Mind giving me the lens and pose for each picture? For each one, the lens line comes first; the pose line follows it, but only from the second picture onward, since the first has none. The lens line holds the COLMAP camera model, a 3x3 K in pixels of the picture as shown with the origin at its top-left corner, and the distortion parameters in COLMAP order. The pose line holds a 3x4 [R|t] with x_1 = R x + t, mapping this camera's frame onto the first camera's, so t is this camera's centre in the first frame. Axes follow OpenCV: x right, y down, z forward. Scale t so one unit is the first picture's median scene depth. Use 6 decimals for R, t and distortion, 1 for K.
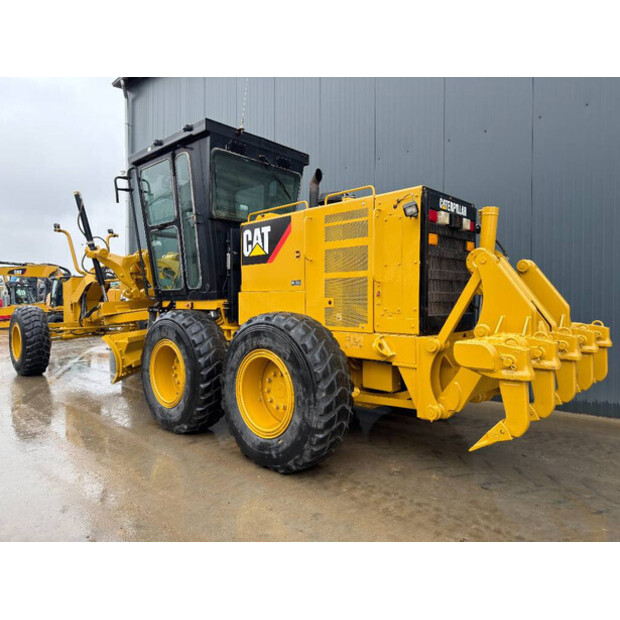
lens RADIAL K [[445.0, 0, 309.5], [0, 445.0, 300.5], [0, 0, 1]] dist [0.040600, -0.003315]
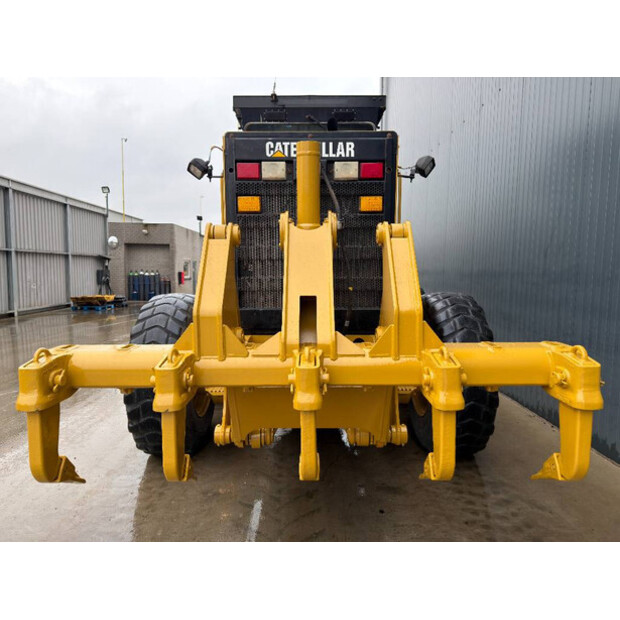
lens RADIAL K [[445.0, 0, 309.5], [0, 445.0, 300.5], [0, 0, 1]] dist [0.040600, -0.003315]
pose [[0.681310, 0.060064, -0.729526, 0.784657], [-0.015194, 0.997574, 0.067943, -0.022592], [0.731837, -0.035206, 0.680570, 0.514597]]
